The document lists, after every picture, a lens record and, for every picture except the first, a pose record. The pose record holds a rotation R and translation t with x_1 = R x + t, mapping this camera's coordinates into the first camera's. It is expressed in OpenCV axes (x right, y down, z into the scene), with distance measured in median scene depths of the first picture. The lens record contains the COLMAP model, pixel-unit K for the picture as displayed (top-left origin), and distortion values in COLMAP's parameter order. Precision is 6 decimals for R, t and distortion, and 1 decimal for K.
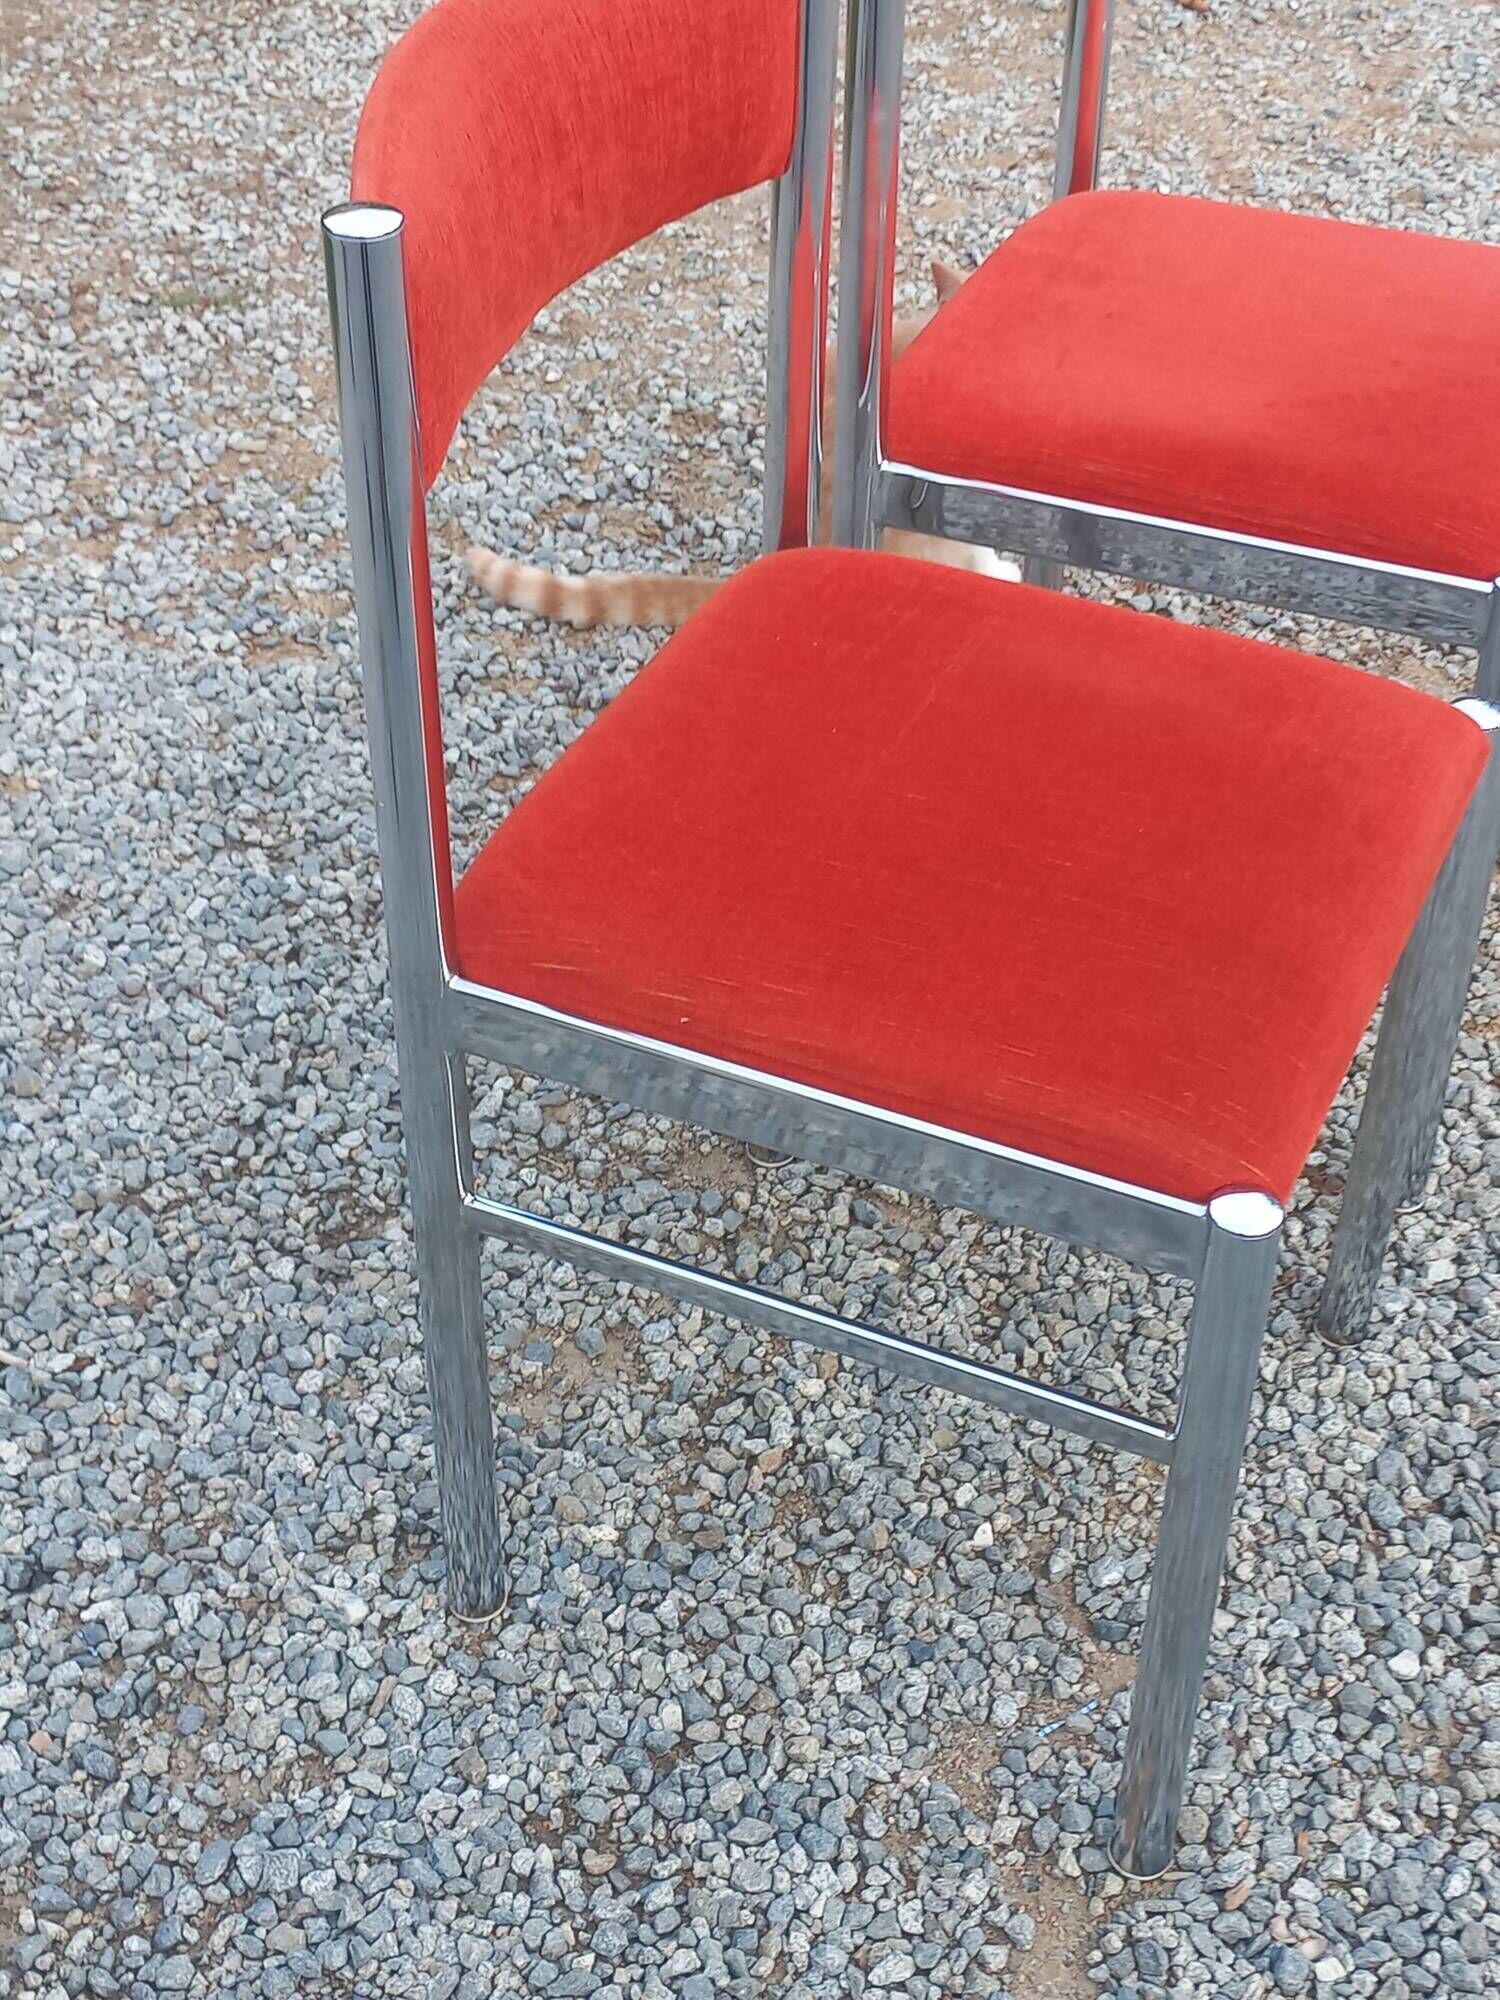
lens RADIAL K [[2899.8, 0, 759.6], [0, 2899.8, 983.2], [0, 0, 1]] dist [0.078977, 0.000000]
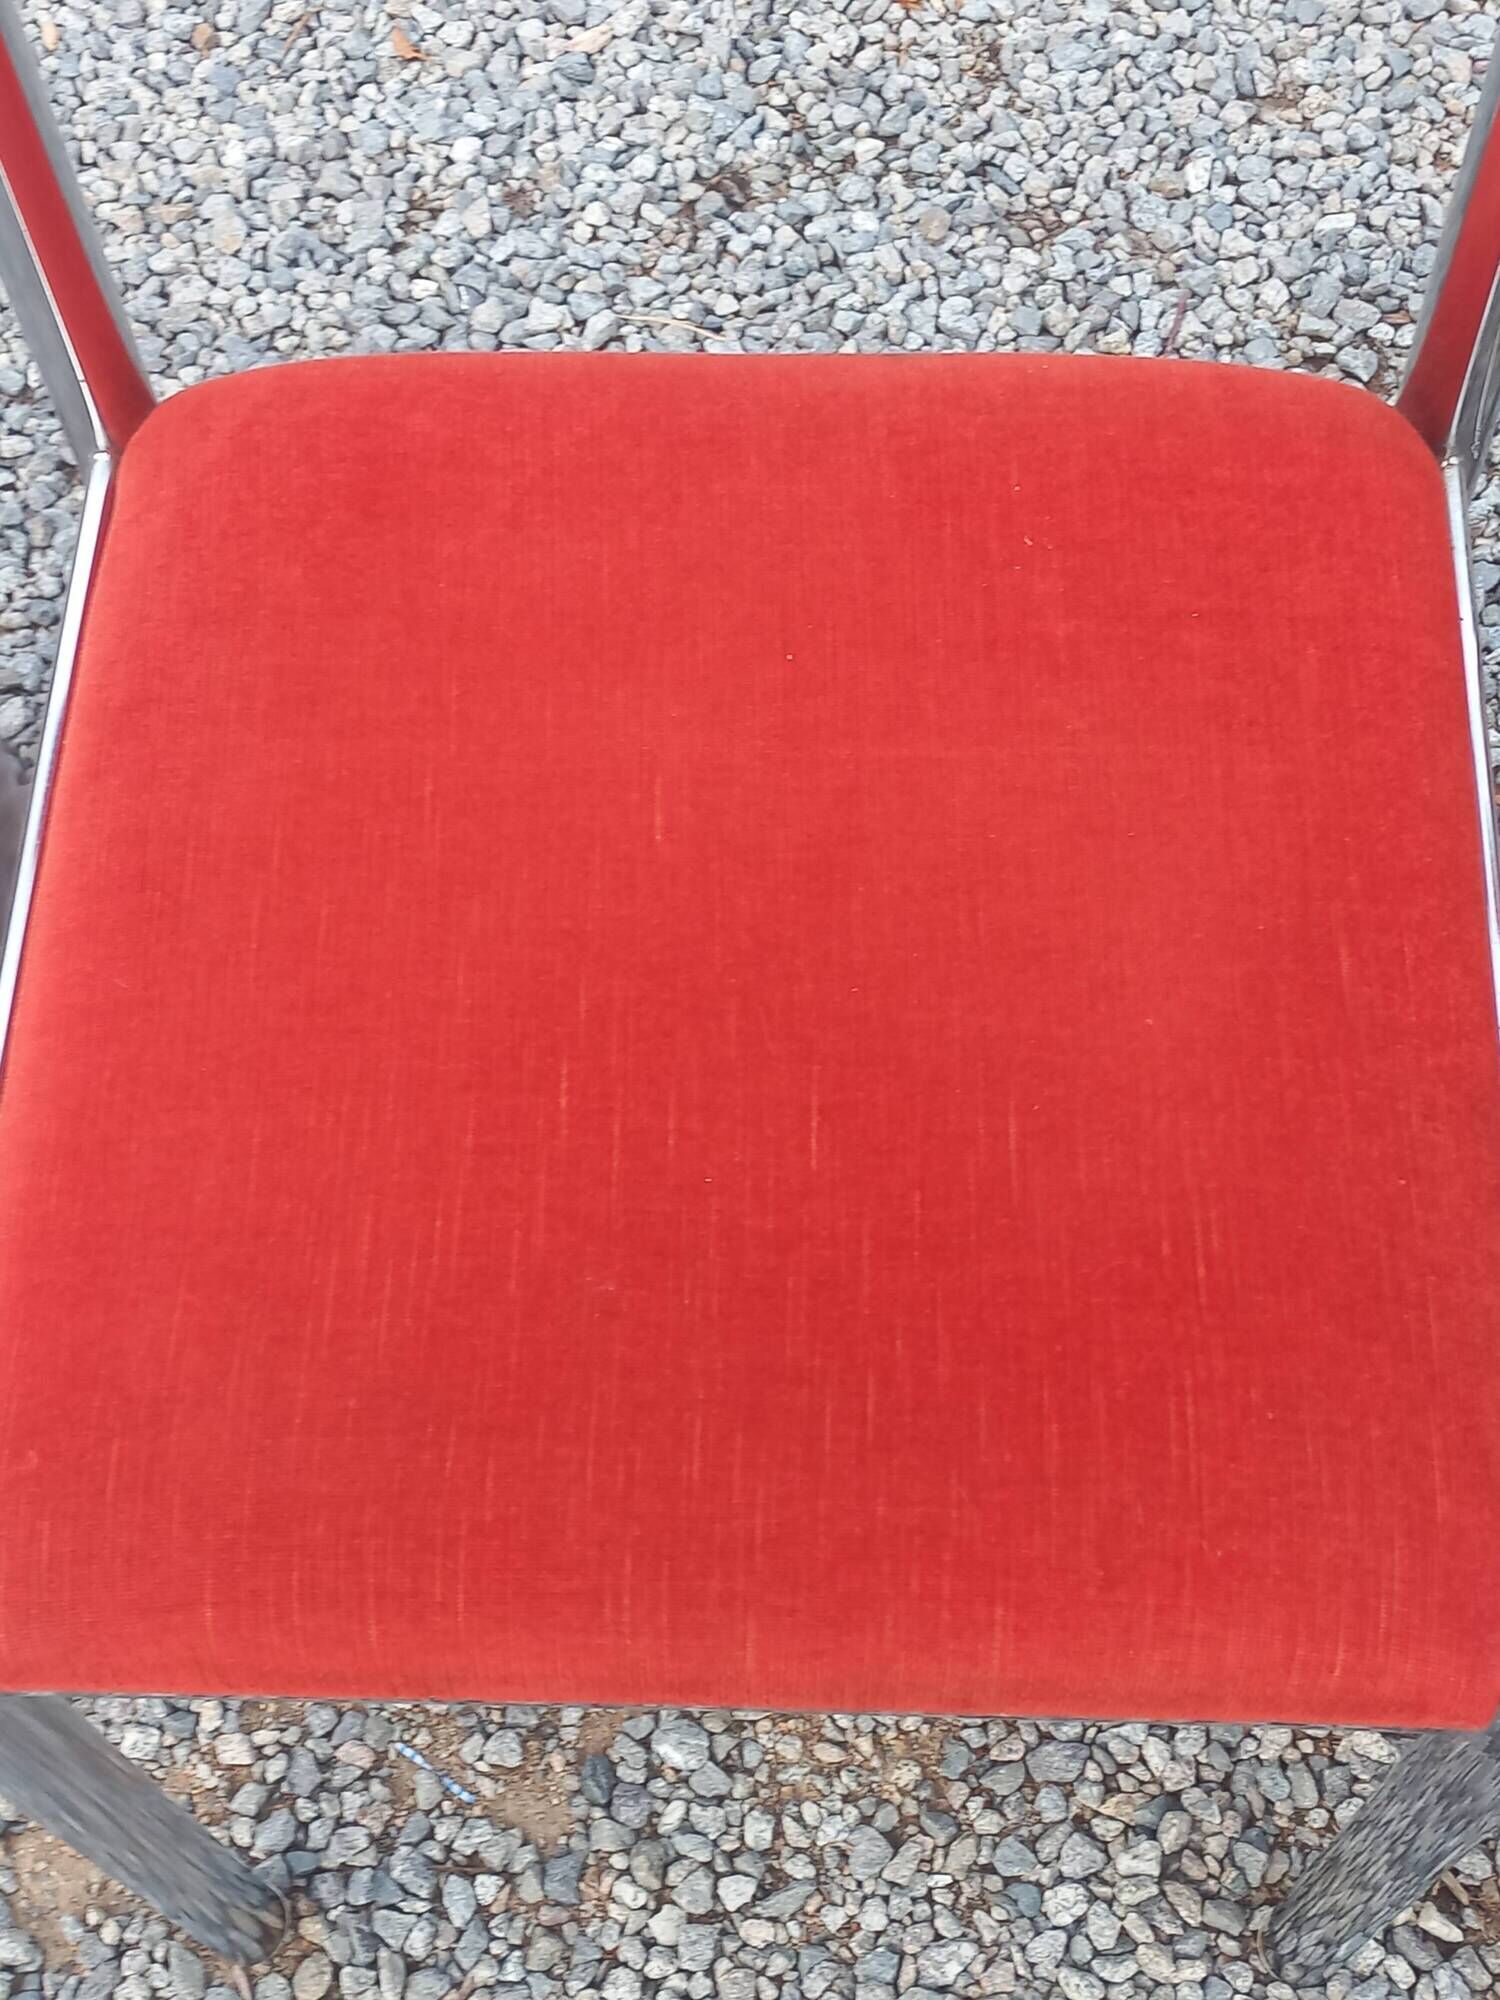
lens RADIAL K [[2899.8, 0, 746.2], [0, 2899.8, 993.4], [0, 0, 1]] dist [0.078977, 0.000000]
pose [[0.370056, 0.810289, -0.454412, 0.298380], [-0.541337, 0.585590, 0.603356, -0.344256], [0.754992, 0.022715, 0.655341, 0.533574]]
